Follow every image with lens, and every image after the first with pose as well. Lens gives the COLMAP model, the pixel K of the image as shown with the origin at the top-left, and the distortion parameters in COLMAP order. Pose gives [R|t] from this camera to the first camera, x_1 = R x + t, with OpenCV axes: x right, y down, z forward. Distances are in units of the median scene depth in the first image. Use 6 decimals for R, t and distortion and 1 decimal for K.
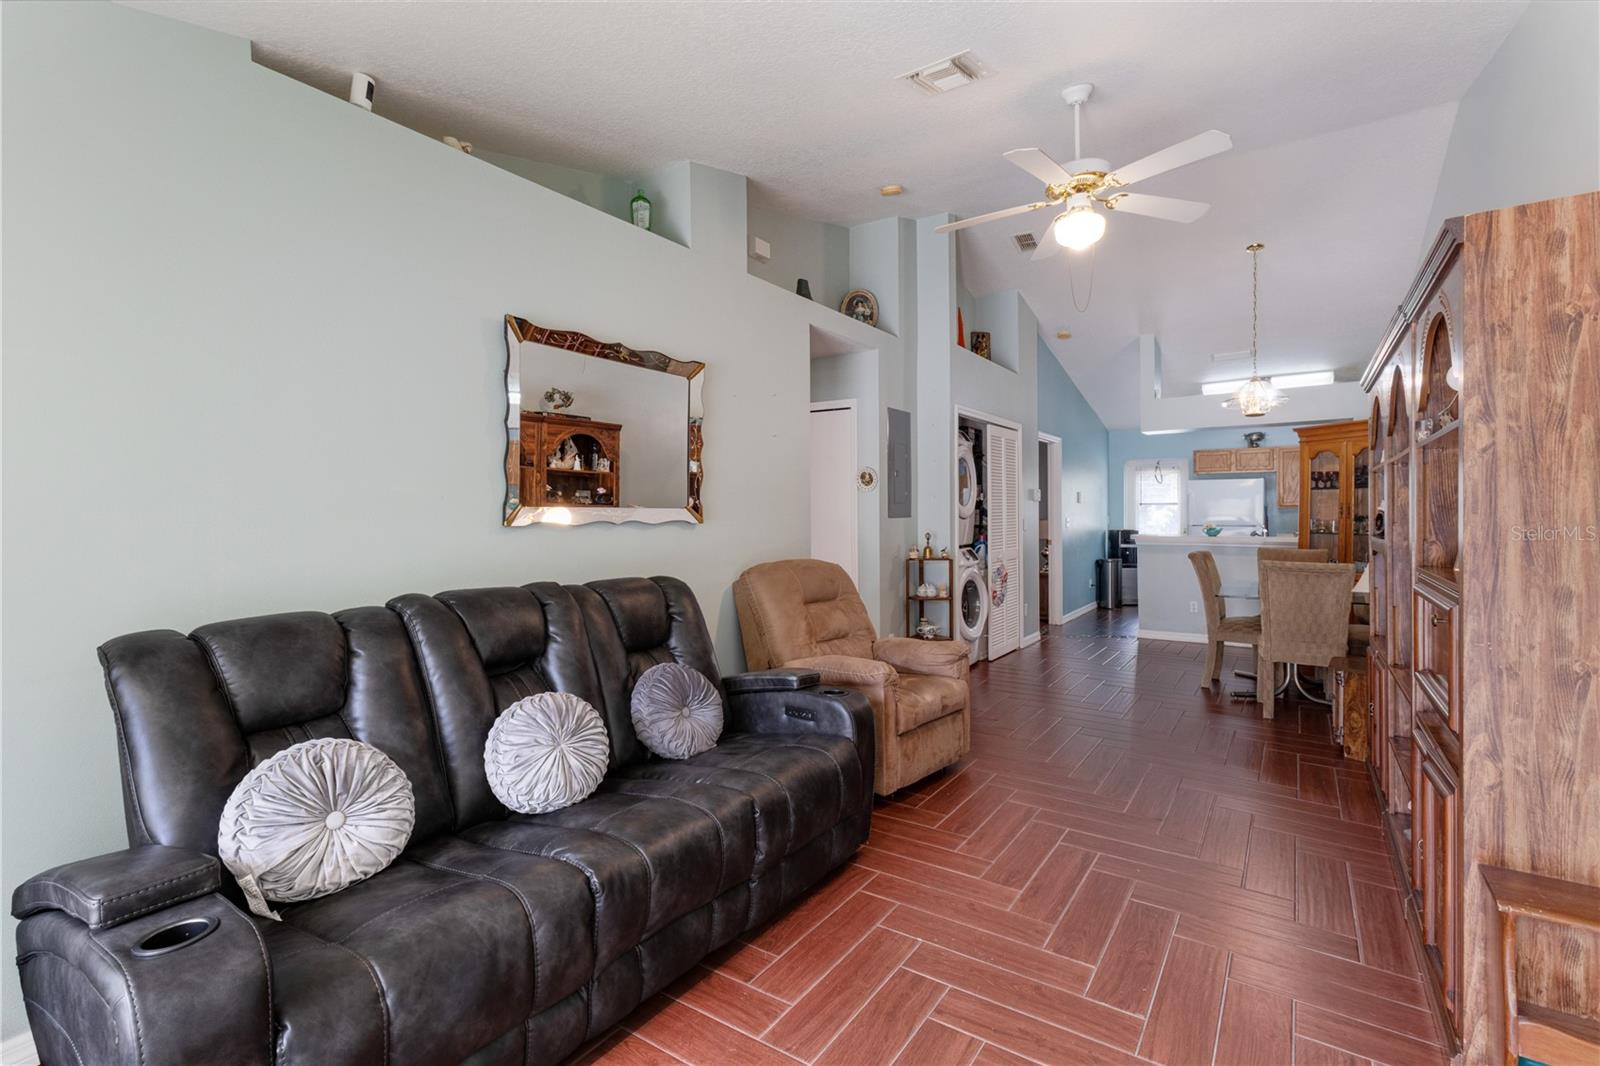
lens RADIAL K [[747.6, 0, 808.6], [0, 747.6, 518.9], [0, 0, 1]] dist [0.003958, 0.000596]
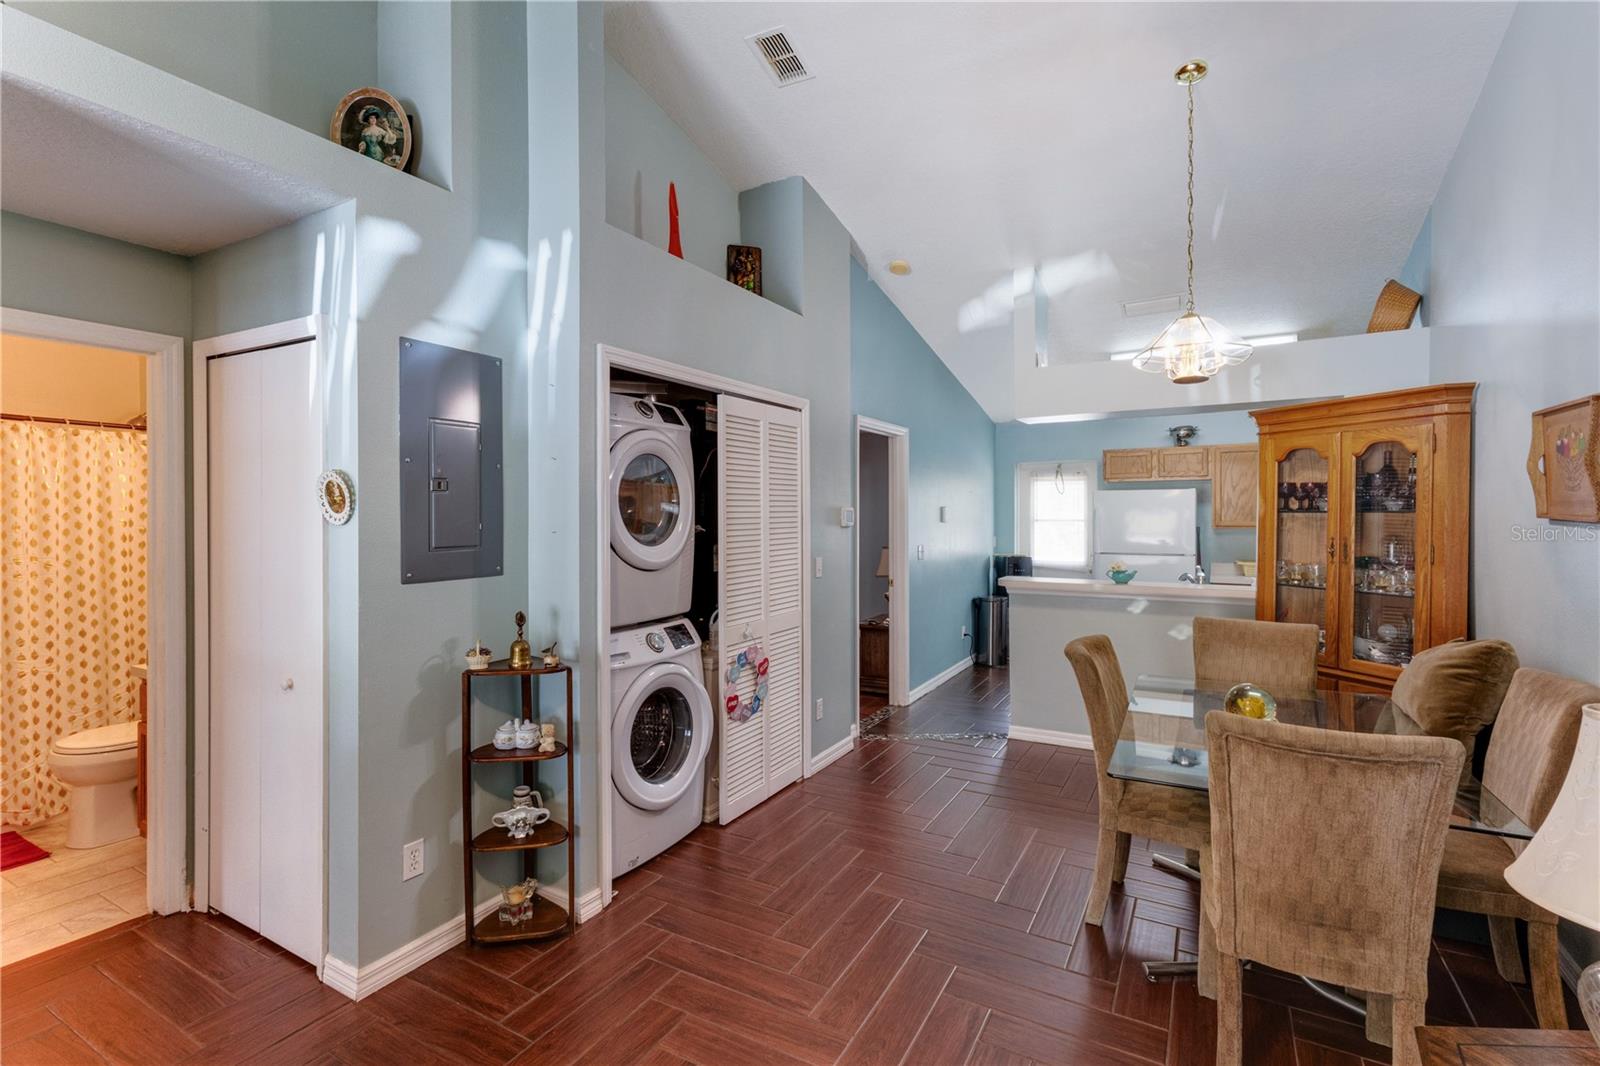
lens RADIAL K [[747.6, 0, 789.4], [0, 747.6, 519.2], [0, 0, 1]] dist [0.003958, 0.000596]
pose [[0.998228, 0.002718, 0.059438, 0.222083], [-0.002657, 0.999996, -0.001099, -0.029390], [-0.059441, 0.000939, 0.998231, 0.386037]]
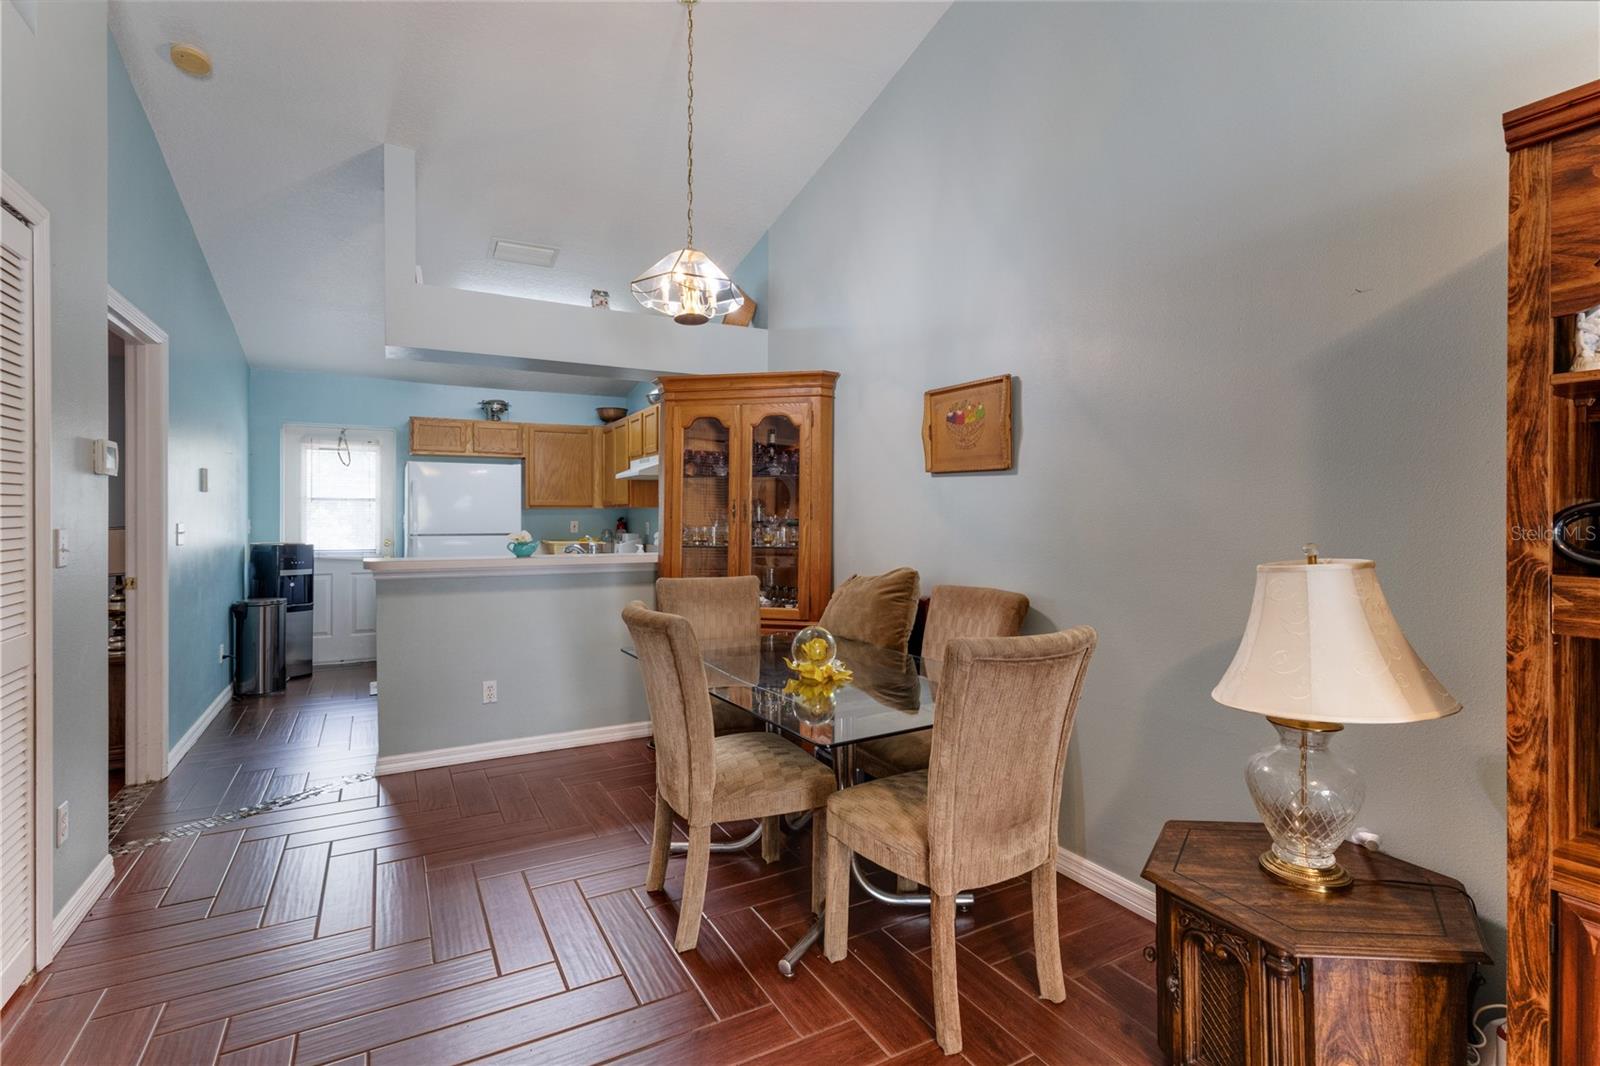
lens RADIAL K [[747.6, 0, 801.0], [0, 747.6, 521.2], [0, 0, 1]] dist [0.003958, 0.000596]
pose [[0.464353, -0.000132, 0.885650, 0.148426], [0.002752, 0.999995, -0.001293, -0.001034], [-0.885646, 0.003038, 0.464351, 0.569161]]
